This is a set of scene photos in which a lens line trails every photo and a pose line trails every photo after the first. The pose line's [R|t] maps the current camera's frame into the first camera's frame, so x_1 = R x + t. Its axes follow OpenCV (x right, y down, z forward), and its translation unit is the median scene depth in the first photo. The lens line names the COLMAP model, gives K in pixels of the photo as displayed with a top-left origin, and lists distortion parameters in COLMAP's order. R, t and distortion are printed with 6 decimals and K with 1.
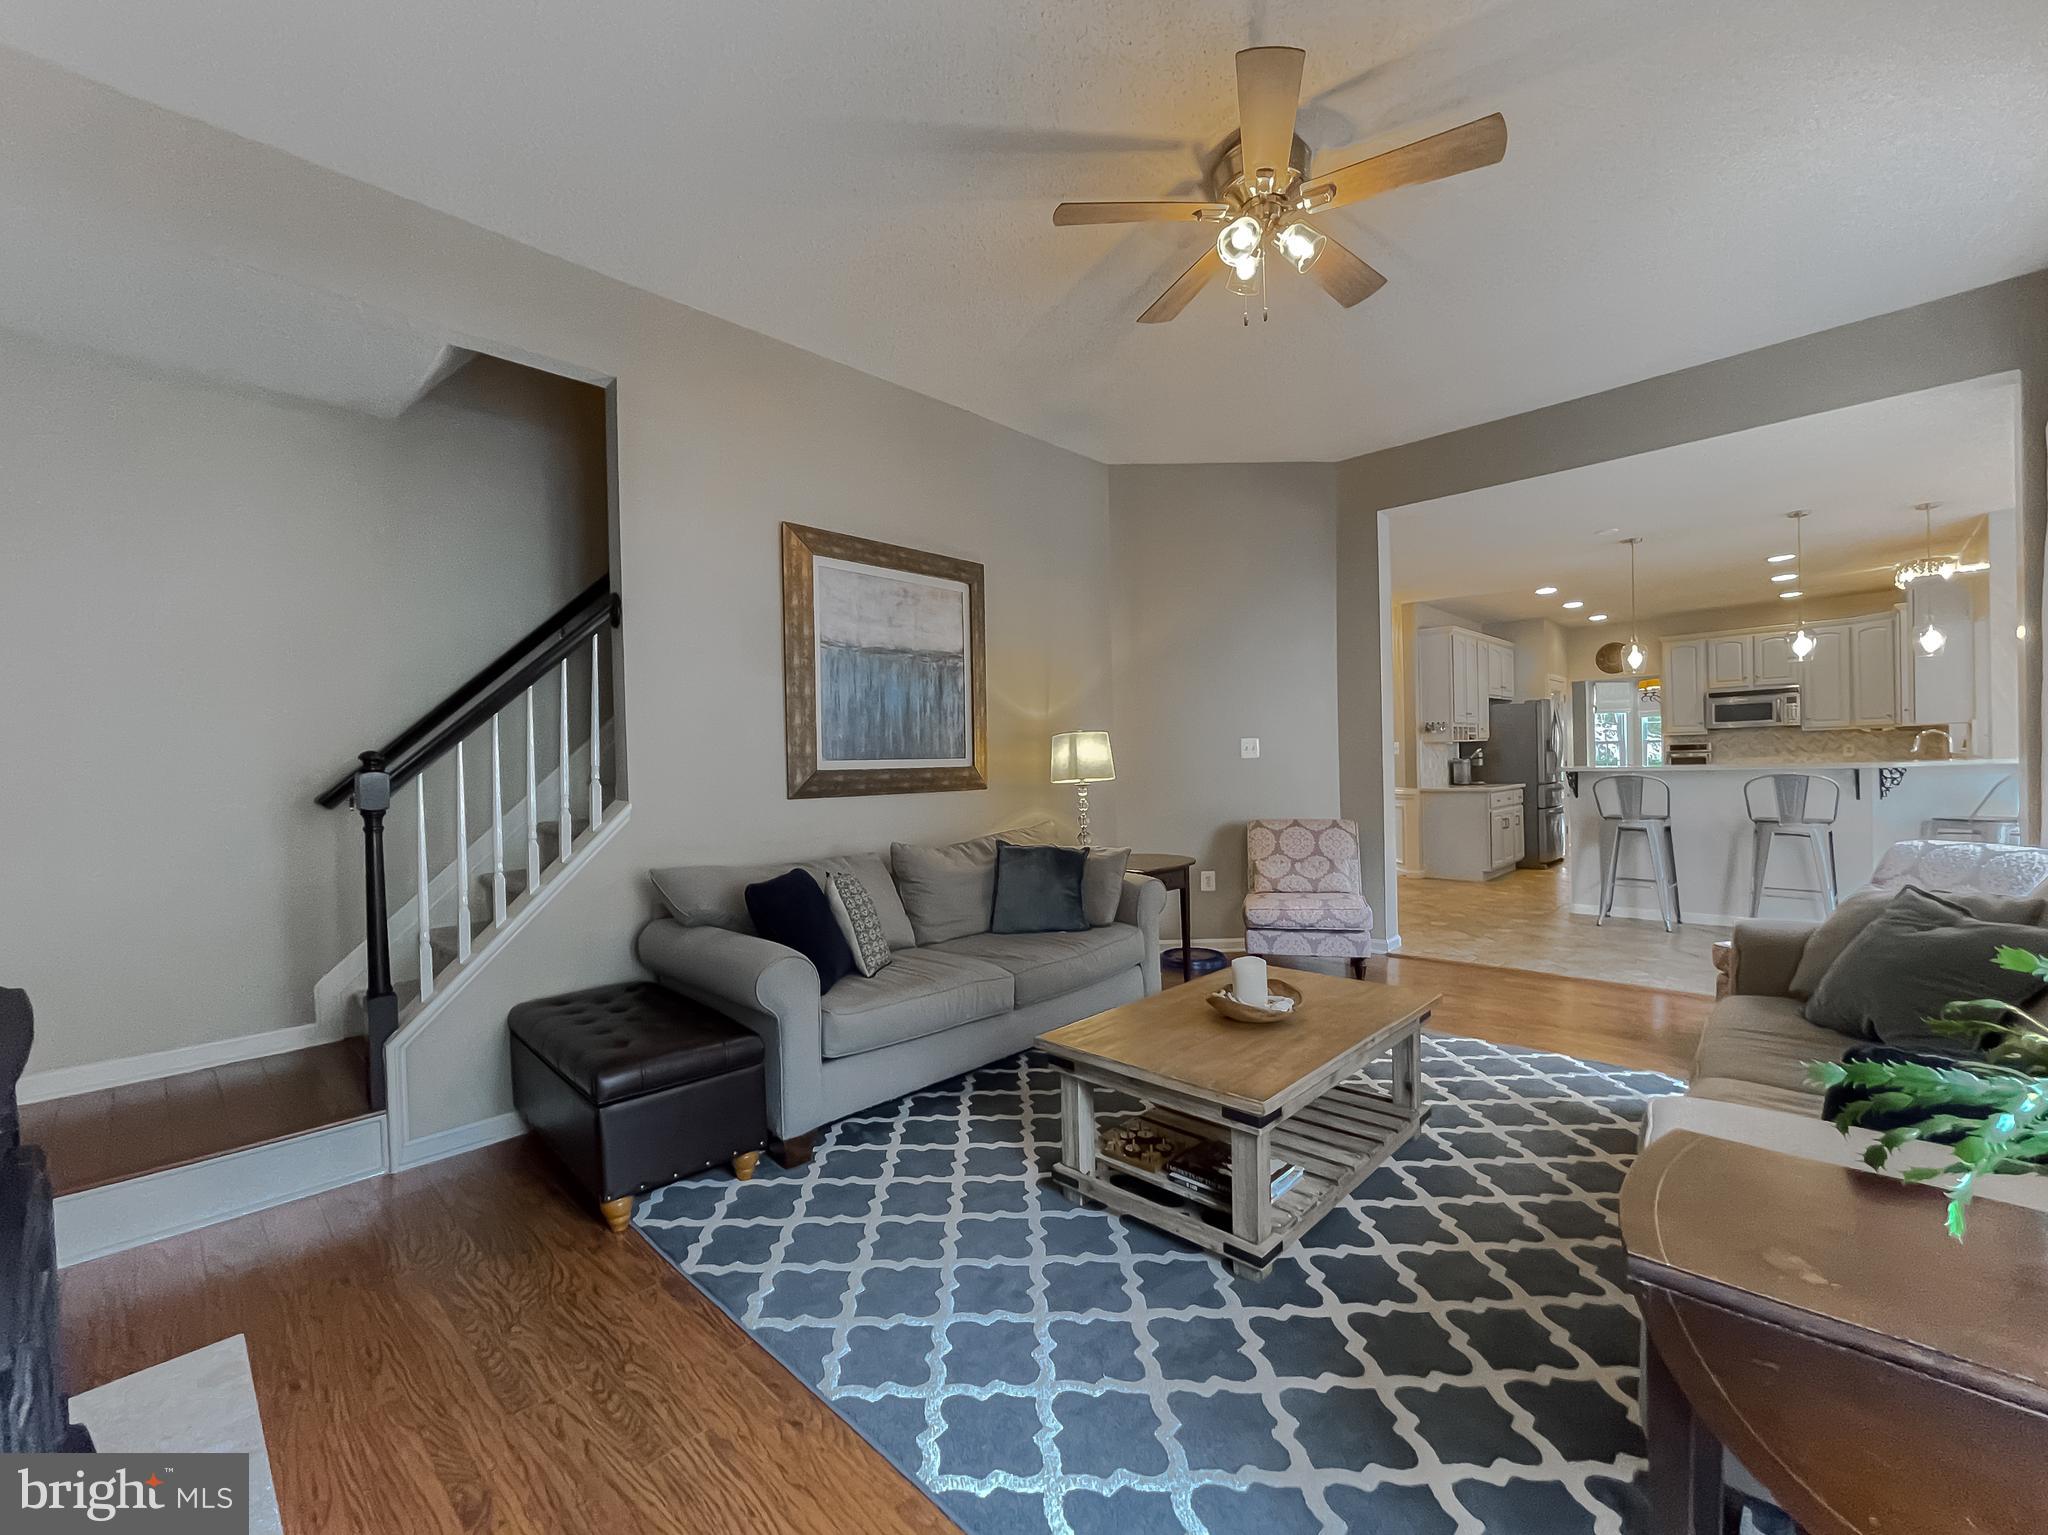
lens RADIAL K [[850.3, 0, 1014.6], [0, 850.3, 770.3], [0, 0, 1]] dist [-0.009594, 0.000236]
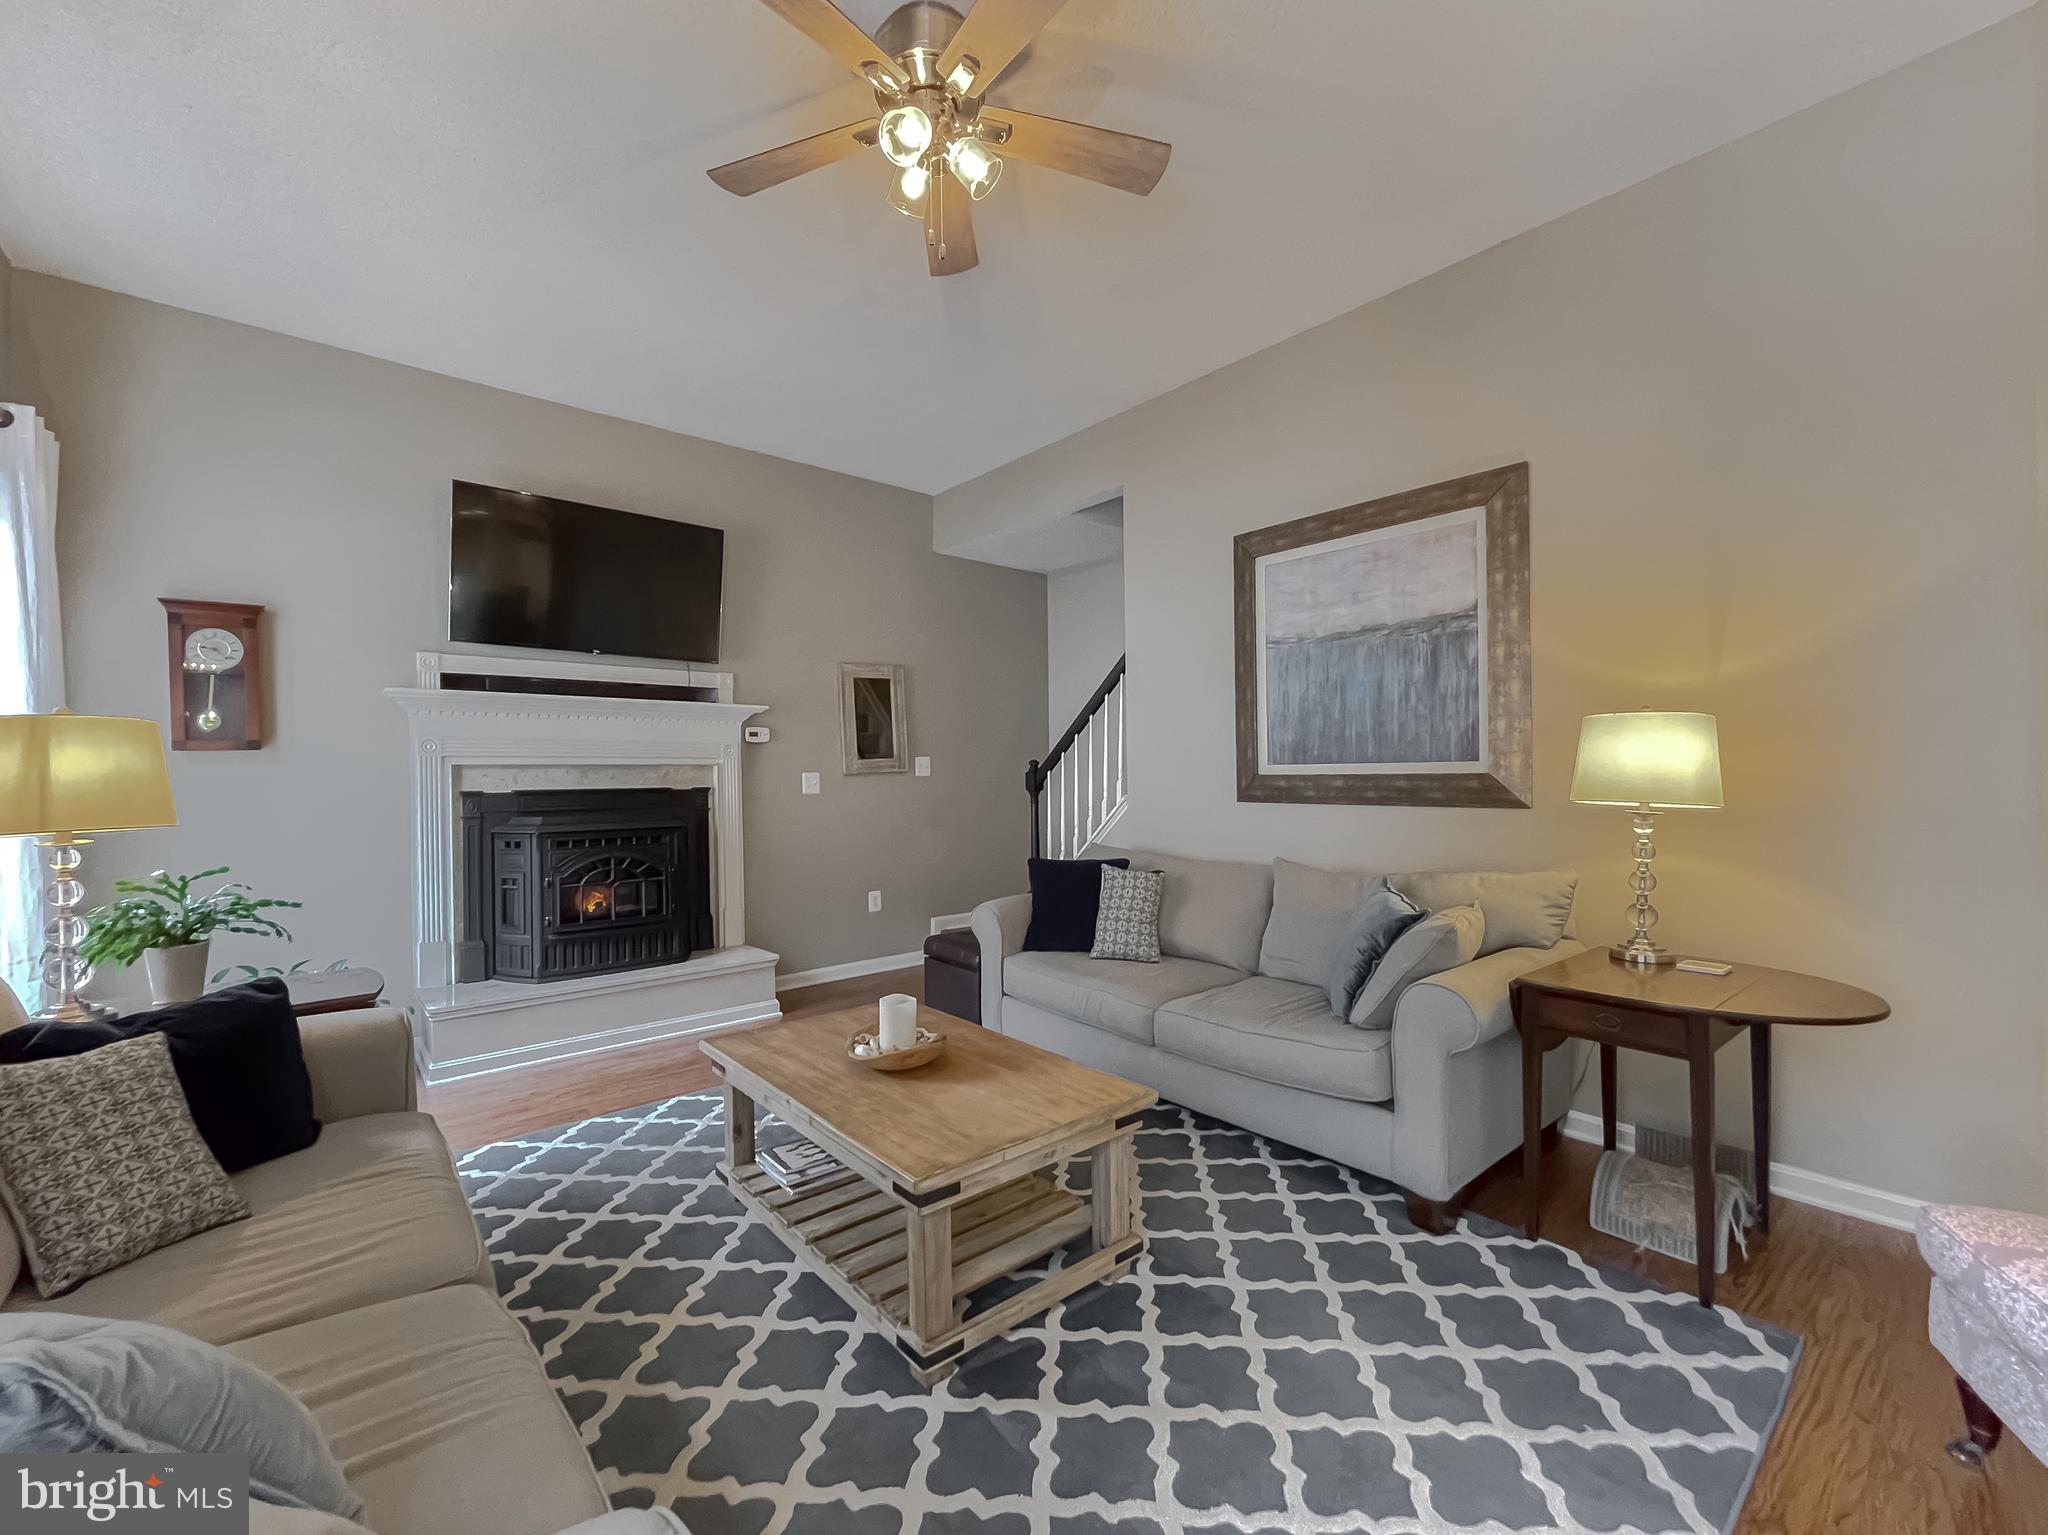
lens RADIAL K [[850.3, 0, 1010.4], [0, 850.3, 775.7], [0, 0, 1]] dist [-0.009594, 0.000236]
pose [[-0.101637, 0.026477, -0.994469, 0.746577], [0.004866, 0.999647, 0.026118, -0.024856], [0.994810, -0.002185, -0.101730, 0.777450]]
